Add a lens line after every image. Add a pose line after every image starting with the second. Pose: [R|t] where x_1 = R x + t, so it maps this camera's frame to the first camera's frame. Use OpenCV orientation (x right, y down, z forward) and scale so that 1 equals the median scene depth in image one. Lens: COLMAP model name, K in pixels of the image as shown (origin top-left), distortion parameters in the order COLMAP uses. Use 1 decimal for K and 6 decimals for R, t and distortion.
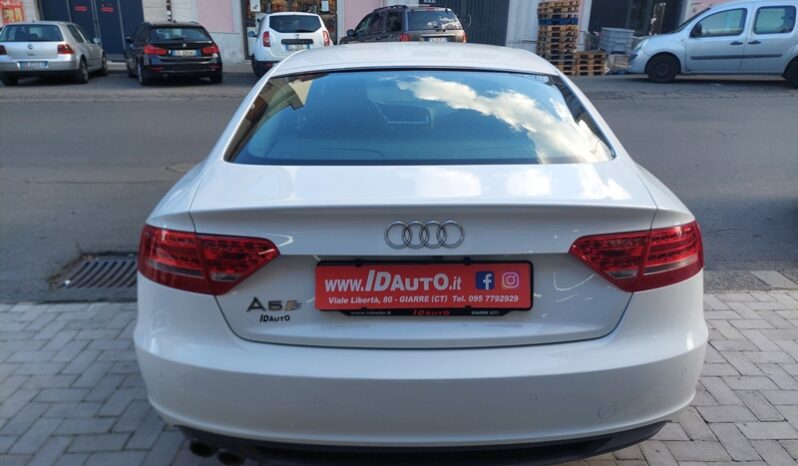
lens RADIAL K [[588.5, 0, 399.5], [0, 588.5, 205.9], [0, 0, 1]] dist [0.068215, -0.073763]
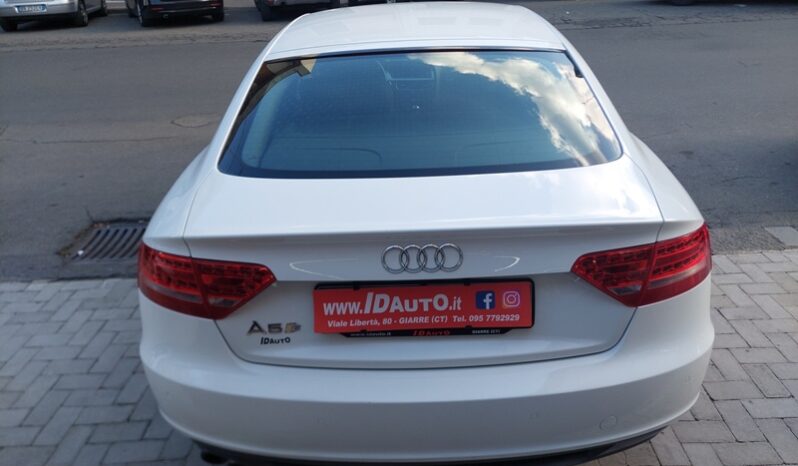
lens RADIAL K [[590.8, 0, 399.4], [0, 590.8, 201.8], [0, 0, 1]] dist [0.064594, -0.069265]
pose [[0.999327, -0.027571, -0.024213, 0.029672], [0.030154, 0.993049, 0.113777, -0.150822], [0.020908, -0.114431, 0.993211, 0.033594]]
